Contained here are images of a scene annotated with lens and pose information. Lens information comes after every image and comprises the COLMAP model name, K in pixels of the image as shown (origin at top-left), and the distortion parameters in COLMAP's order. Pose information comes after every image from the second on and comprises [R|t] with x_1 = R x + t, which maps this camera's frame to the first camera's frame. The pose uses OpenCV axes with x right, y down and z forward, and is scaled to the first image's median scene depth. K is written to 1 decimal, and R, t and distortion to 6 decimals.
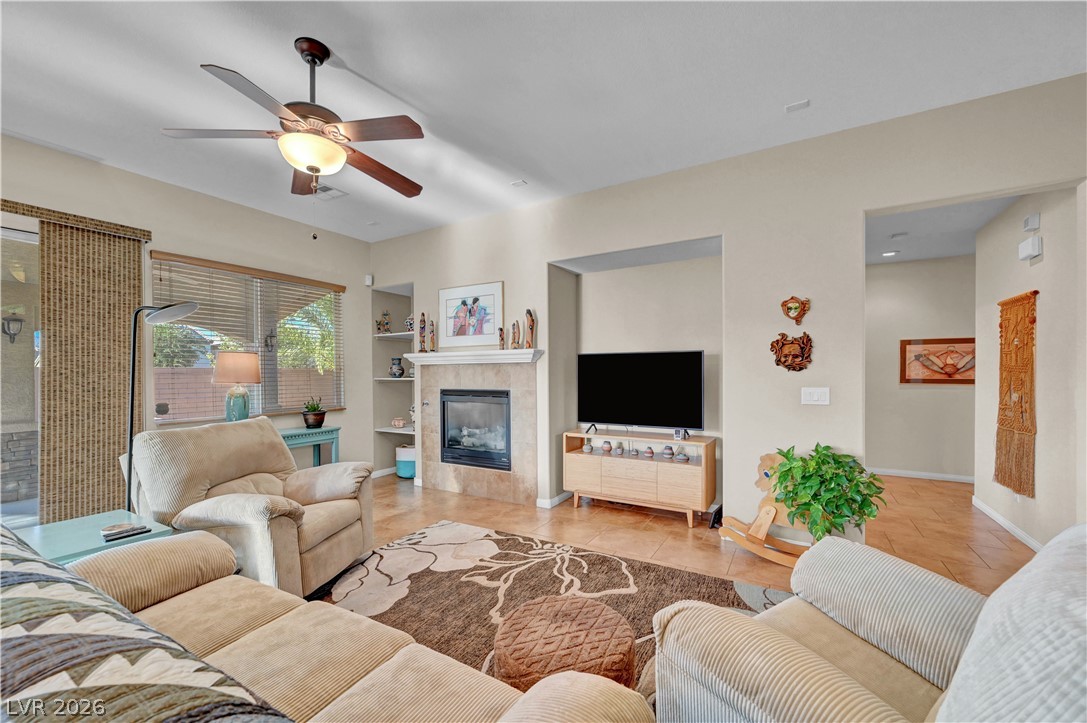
lens RADIAL K [[435.5, 0, 543.0], [0, 435.5, 374.1], [0, 0, 1]] dist [0.000167, -0.000020]
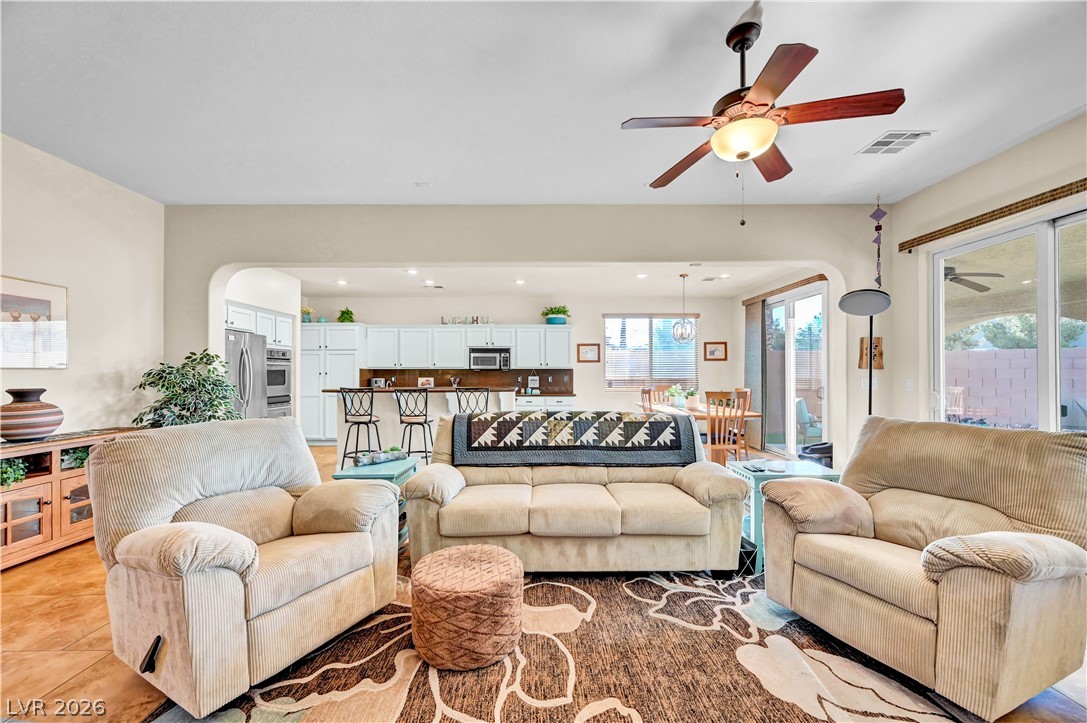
lens RADIAL K [[430.7, 0, 545.8], [0, 430.7, 367.2], [0, 0, 1]] dist [0.001018, 0.000135]
pose [[-0.861603, 0.000740, -0.507582, 0.189561], [0.004388, 0.999972, -0.005990, 0.009471], [0.507563, -0.007389, -0.861583, 0.849008]]
